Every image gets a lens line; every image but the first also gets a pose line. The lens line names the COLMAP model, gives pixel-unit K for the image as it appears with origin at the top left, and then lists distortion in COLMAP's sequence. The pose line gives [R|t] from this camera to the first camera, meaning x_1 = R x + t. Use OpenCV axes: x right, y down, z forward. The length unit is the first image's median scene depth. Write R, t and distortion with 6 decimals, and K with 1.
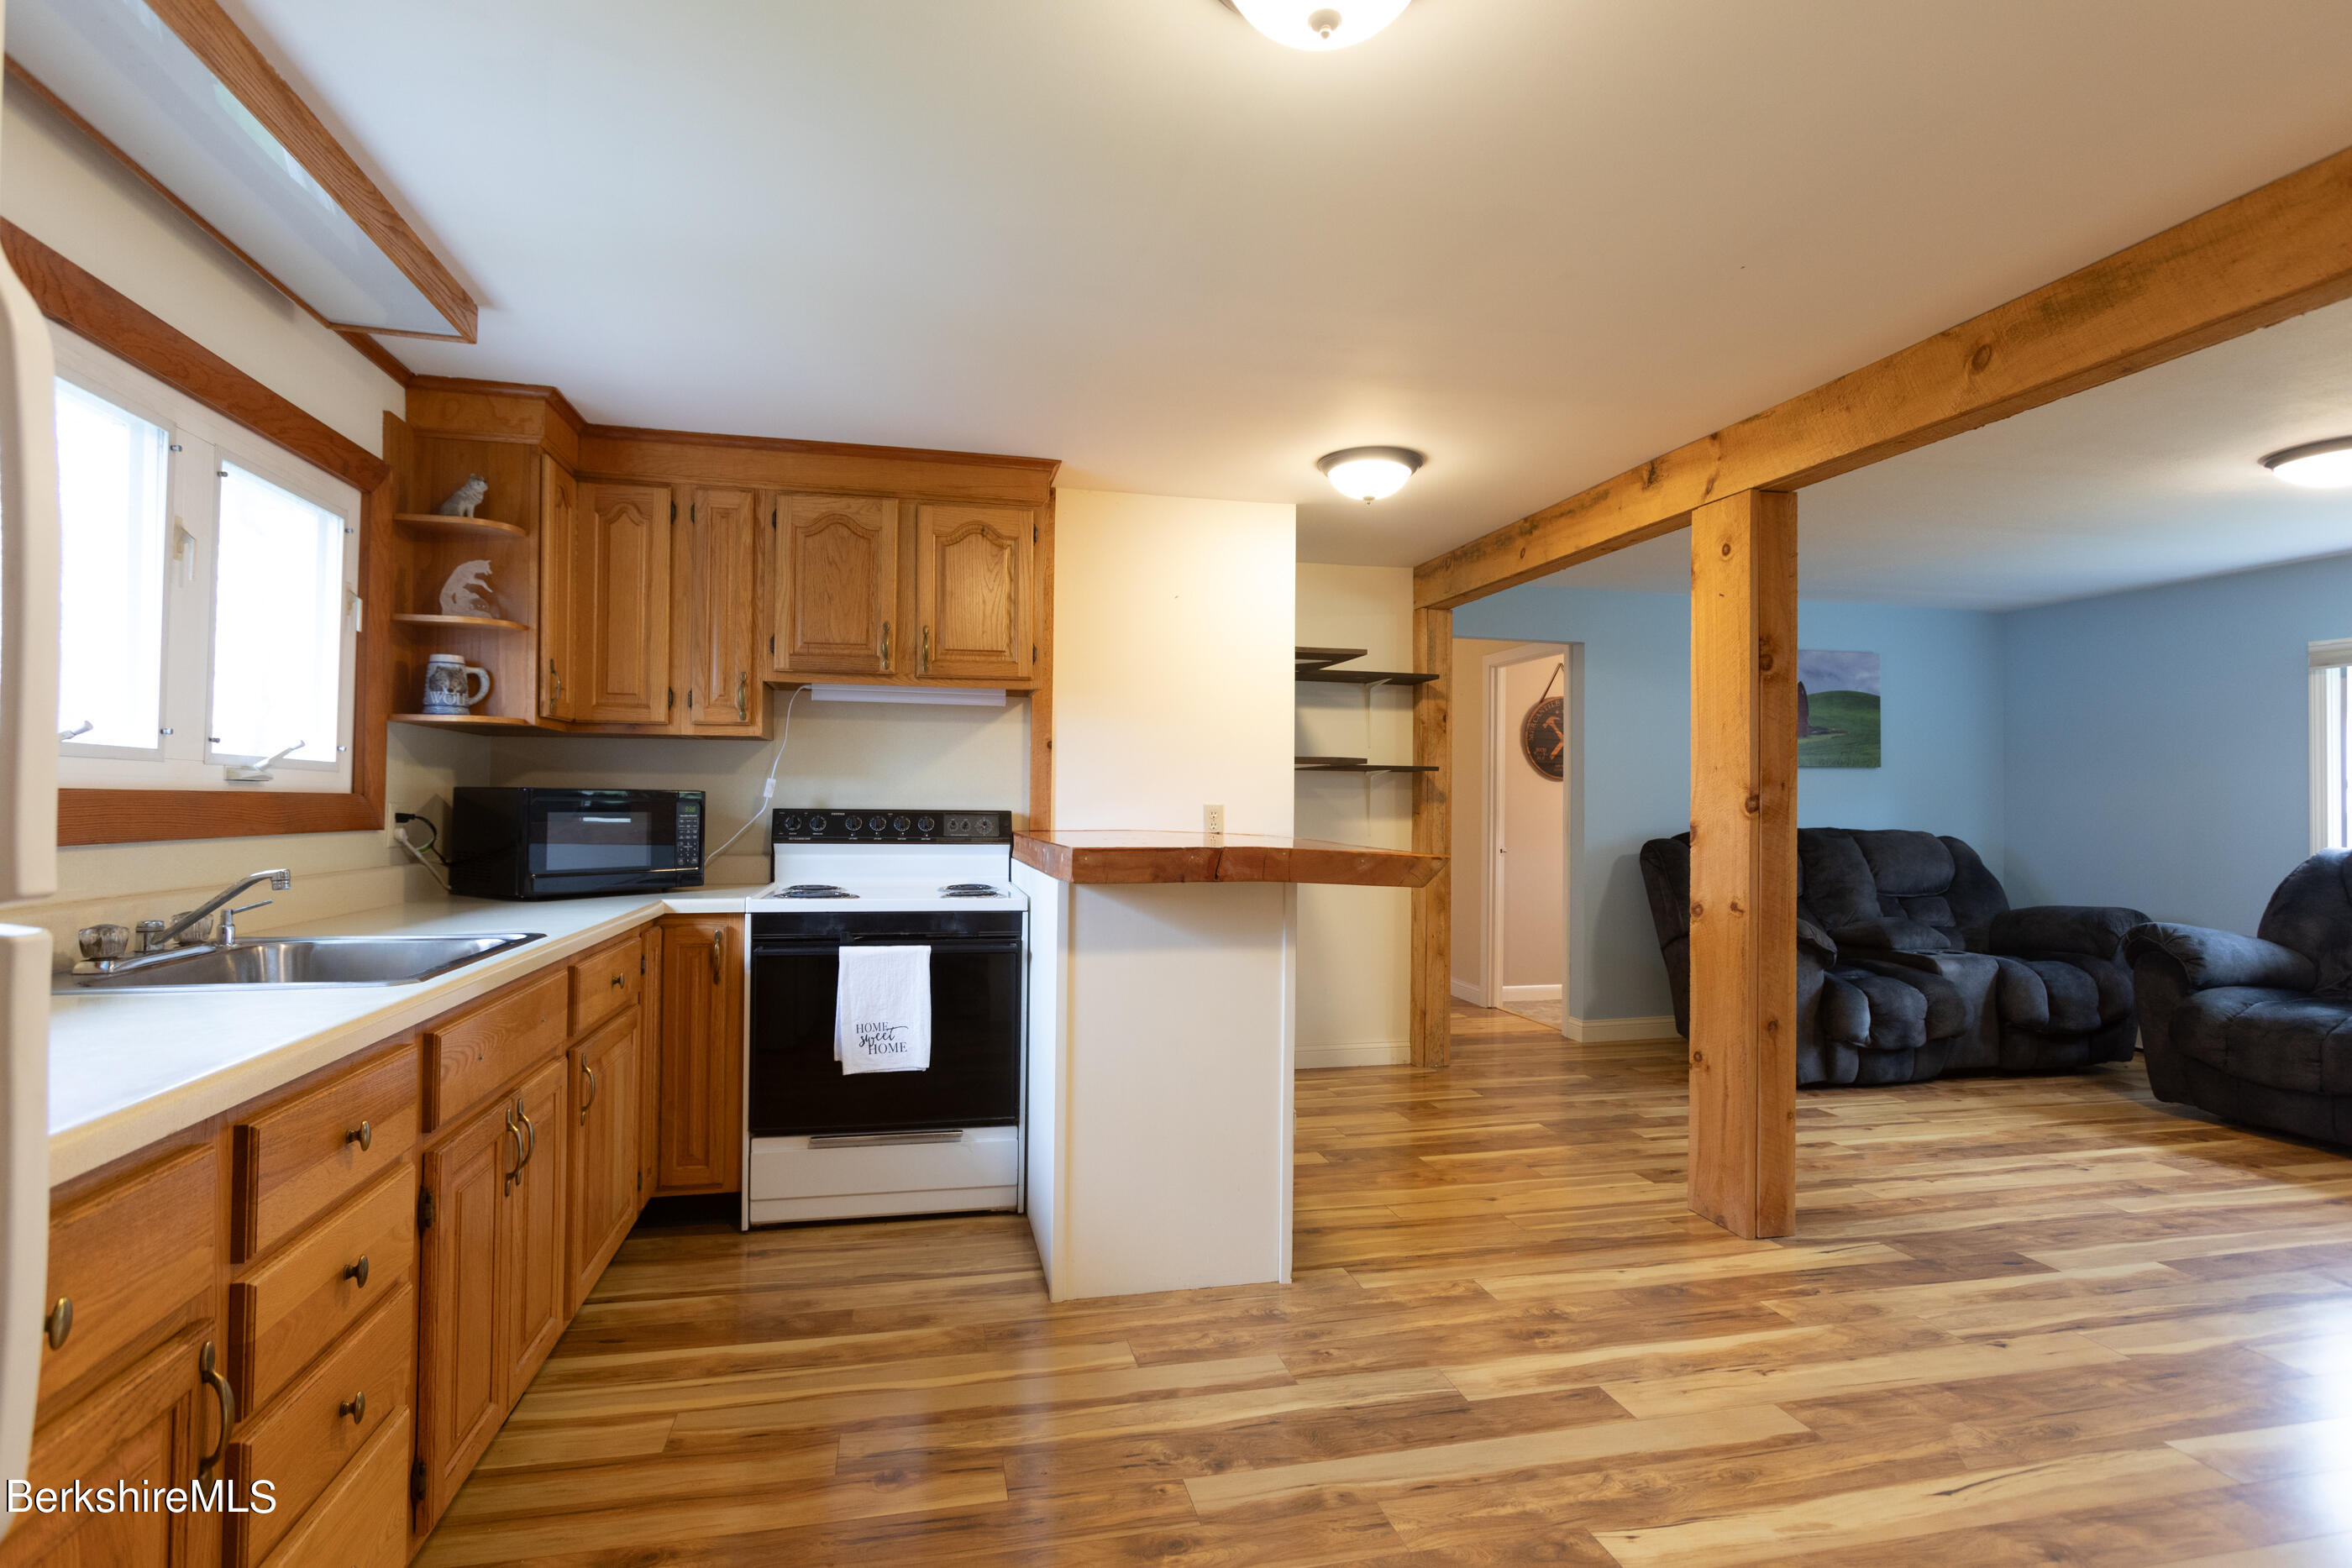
lens RADIAL K [[1136.7, 0, 1147.9], [0, 1136.7, 796.1], [0, 0, 1]] dist [-0.010749, 0.005727]
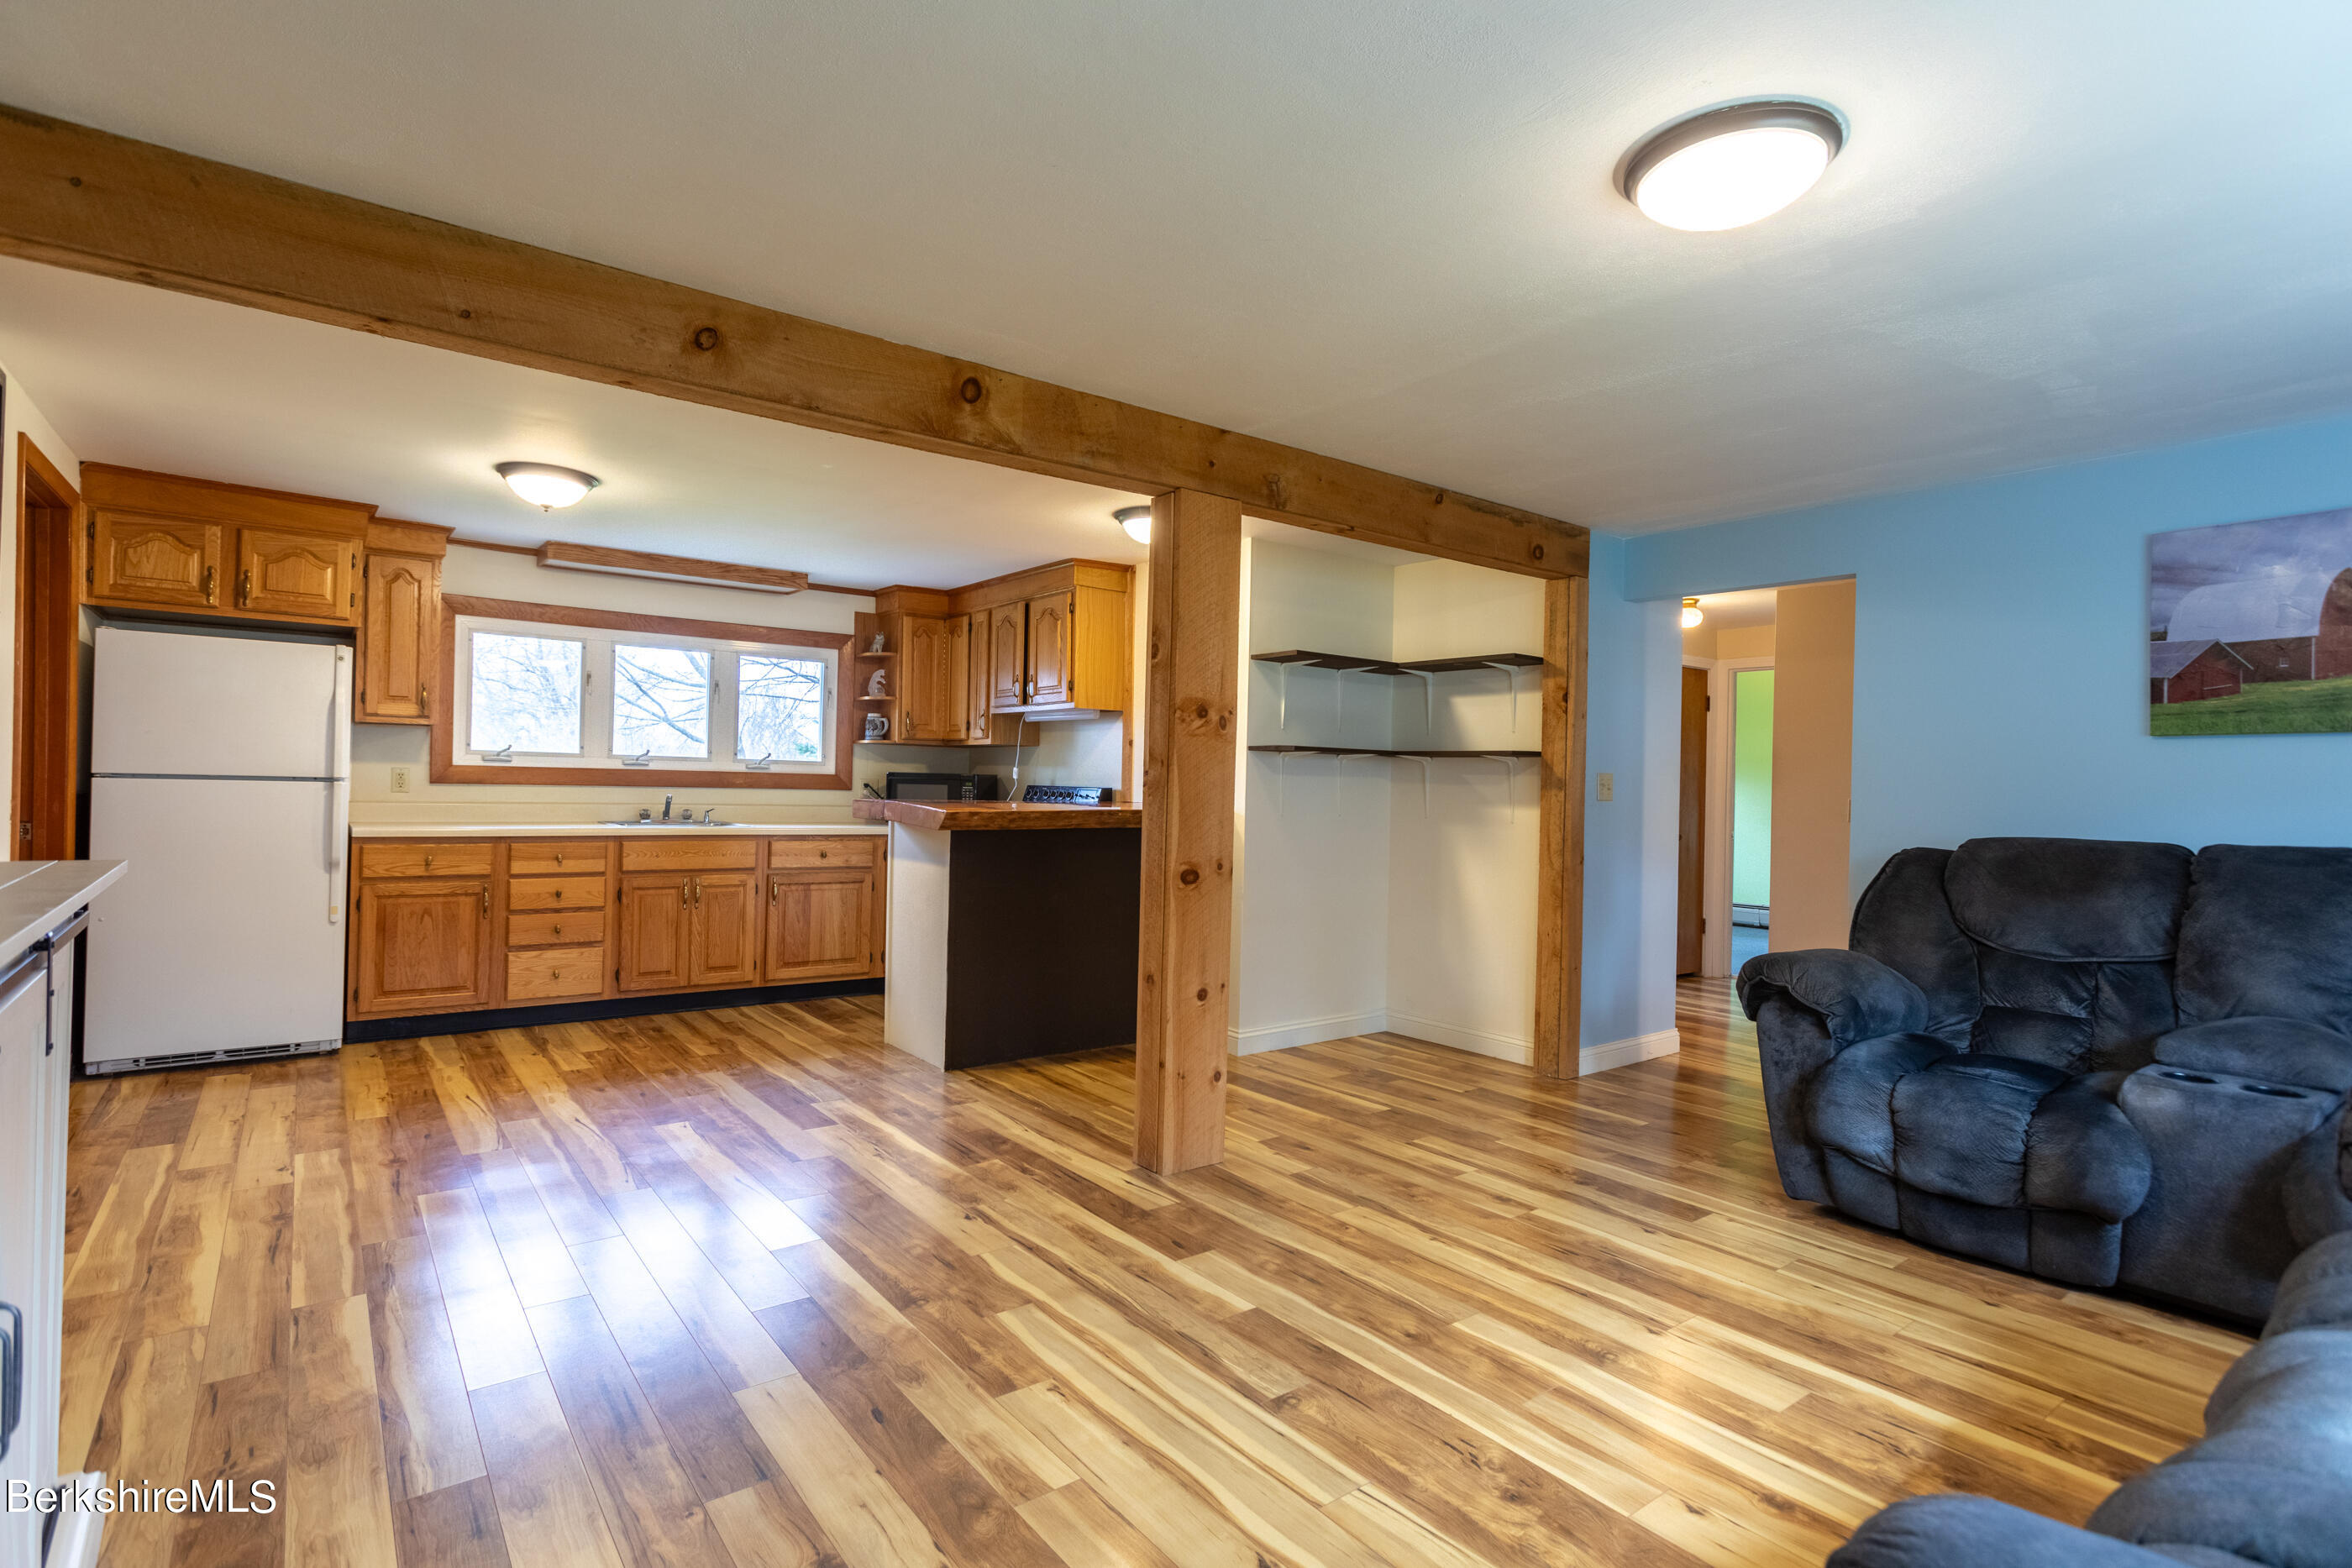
lens RADIAL K [[1136.7, 0, 1156.5], [0, 1136.7, 780.9], [0, 0, 1]] dist [-0.010749, 0.005727]
pose [[0.417123, 0.000383, -0.908850, 1.696367], [-0.014266, 0.999879, -0.006127, 0.016065], [0.908738, 0.015522, 0.417078, 0.579060]]
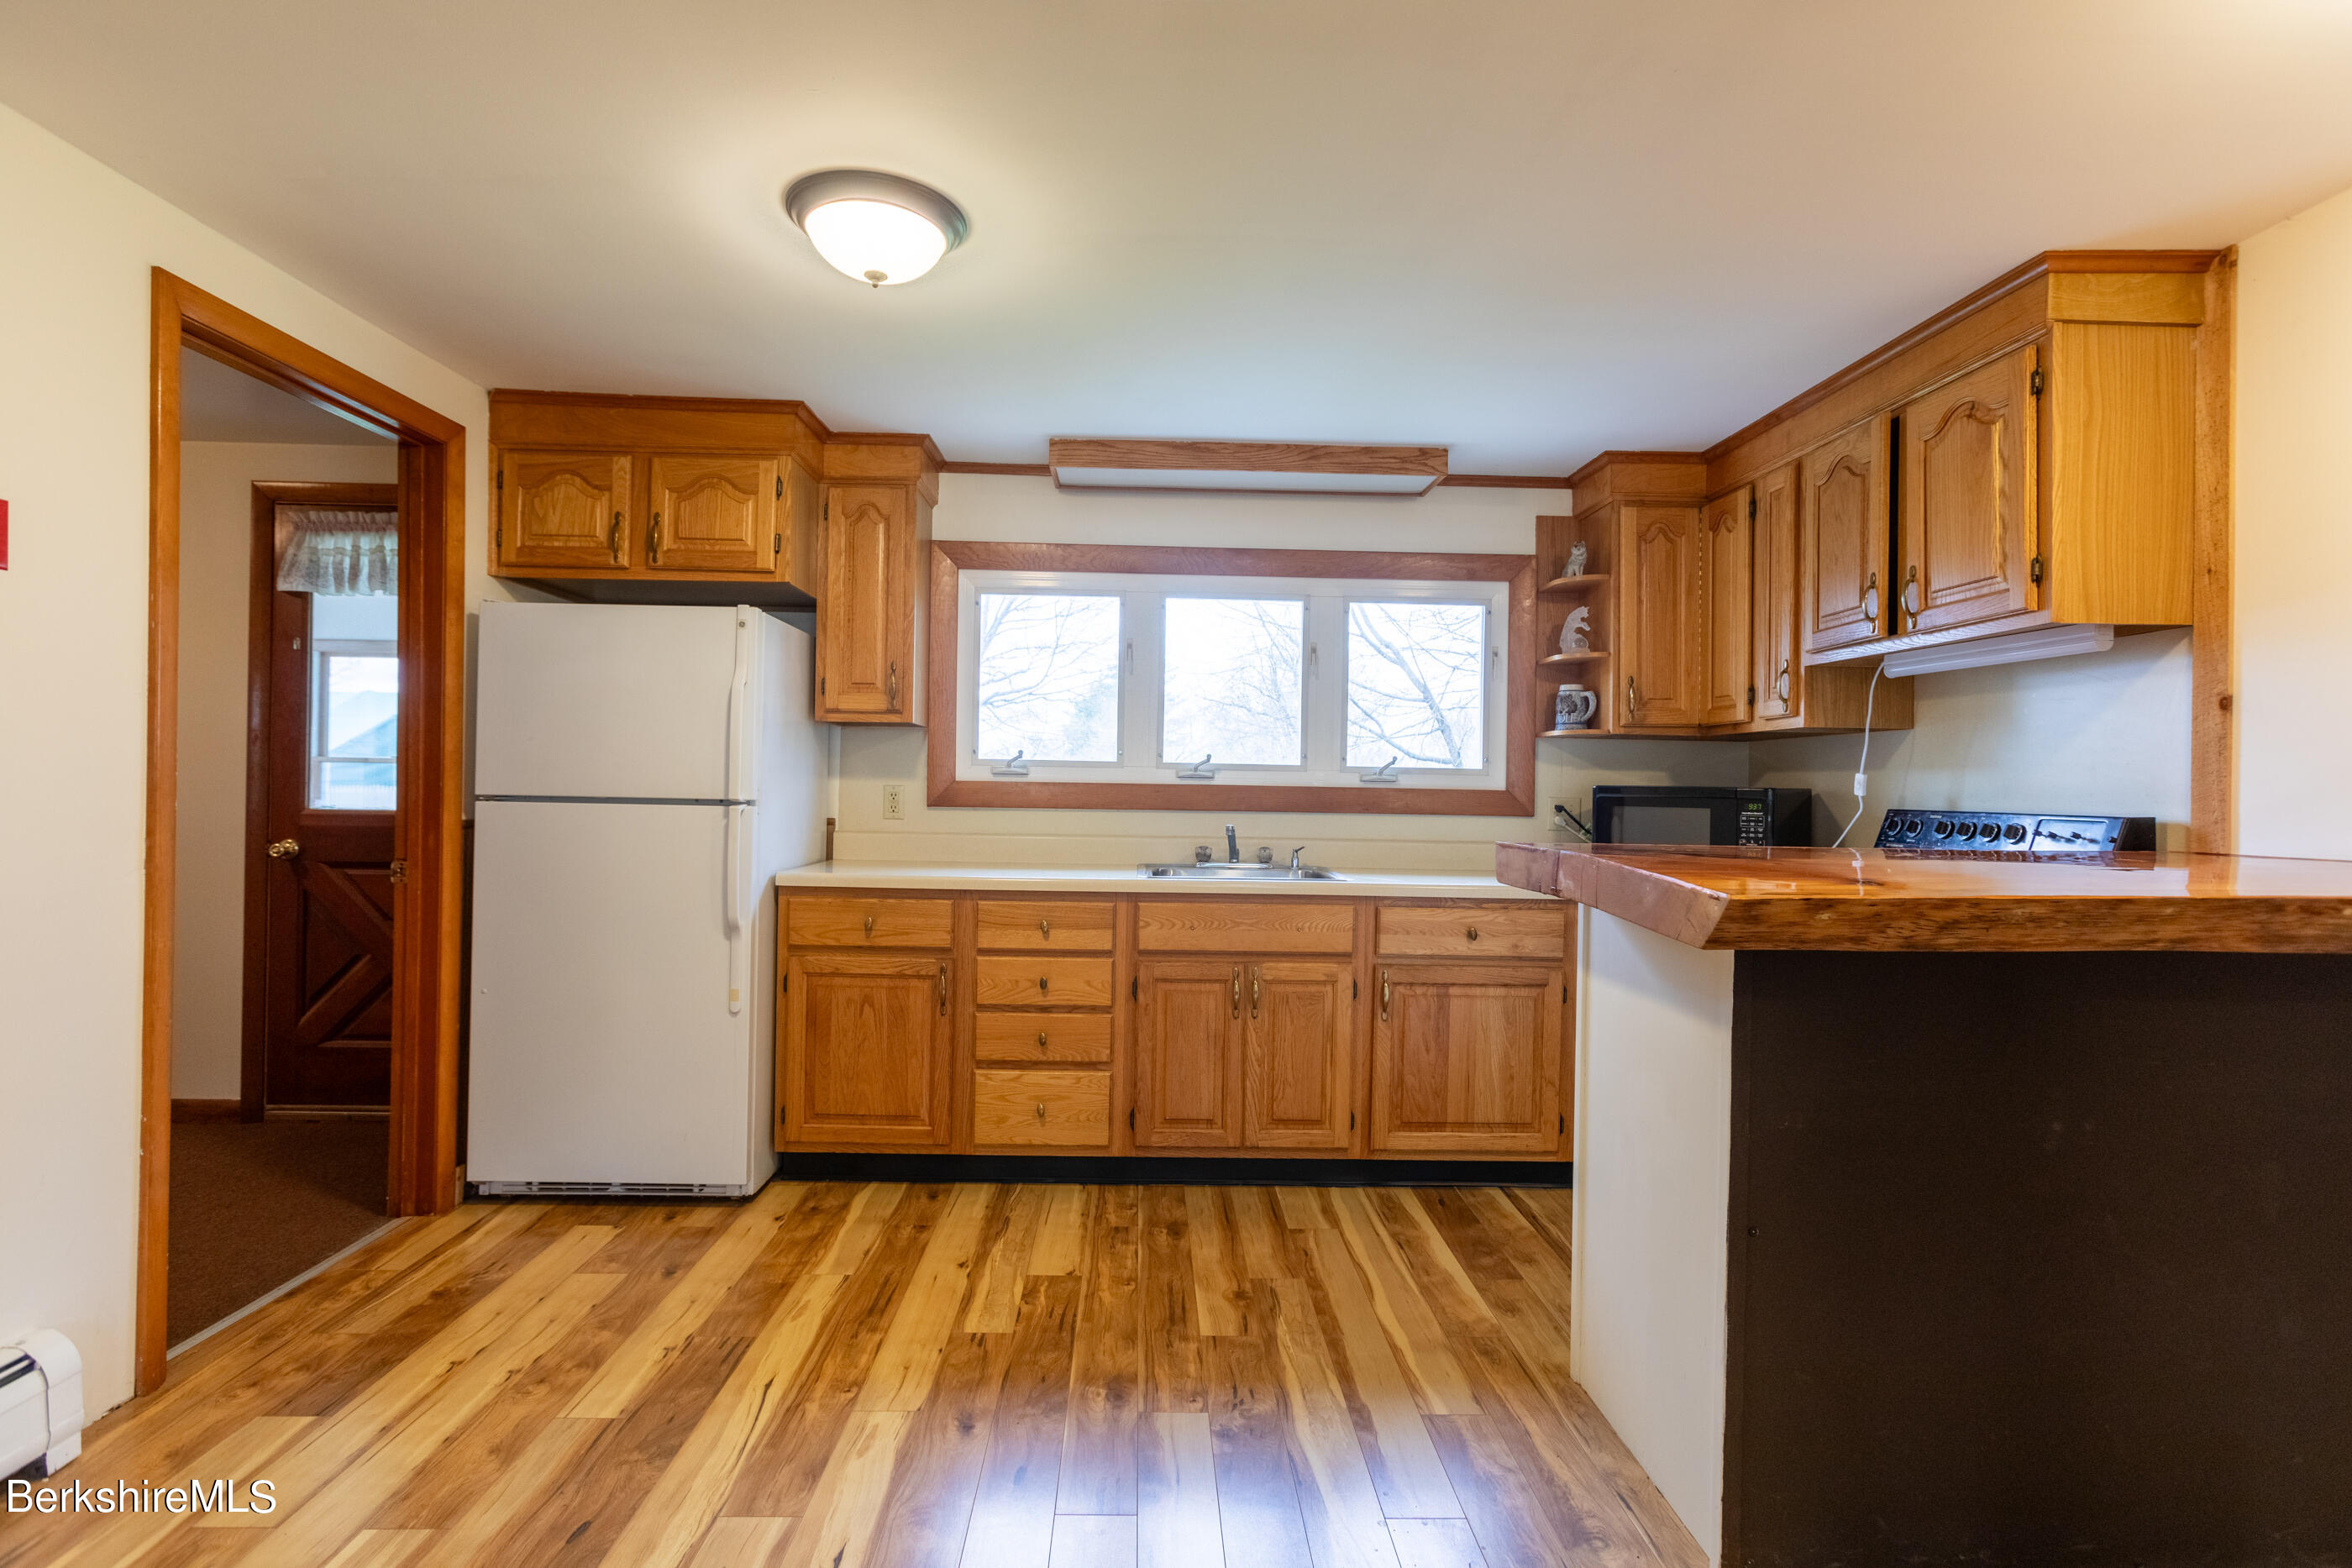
lens RADIAL K [[1136.7, 0, 1172.4], [0, 1136.7, 787.1], [0, 0, 1]] dist [-0.010749, 0.005727]
pose [[-0.182196, -0.010720, -0.983204, 0.765415], [-0.011520, 0.999895, -0.008767, 0.010637], [0.983195, 0.009729, -0.182301, 0.800496]]
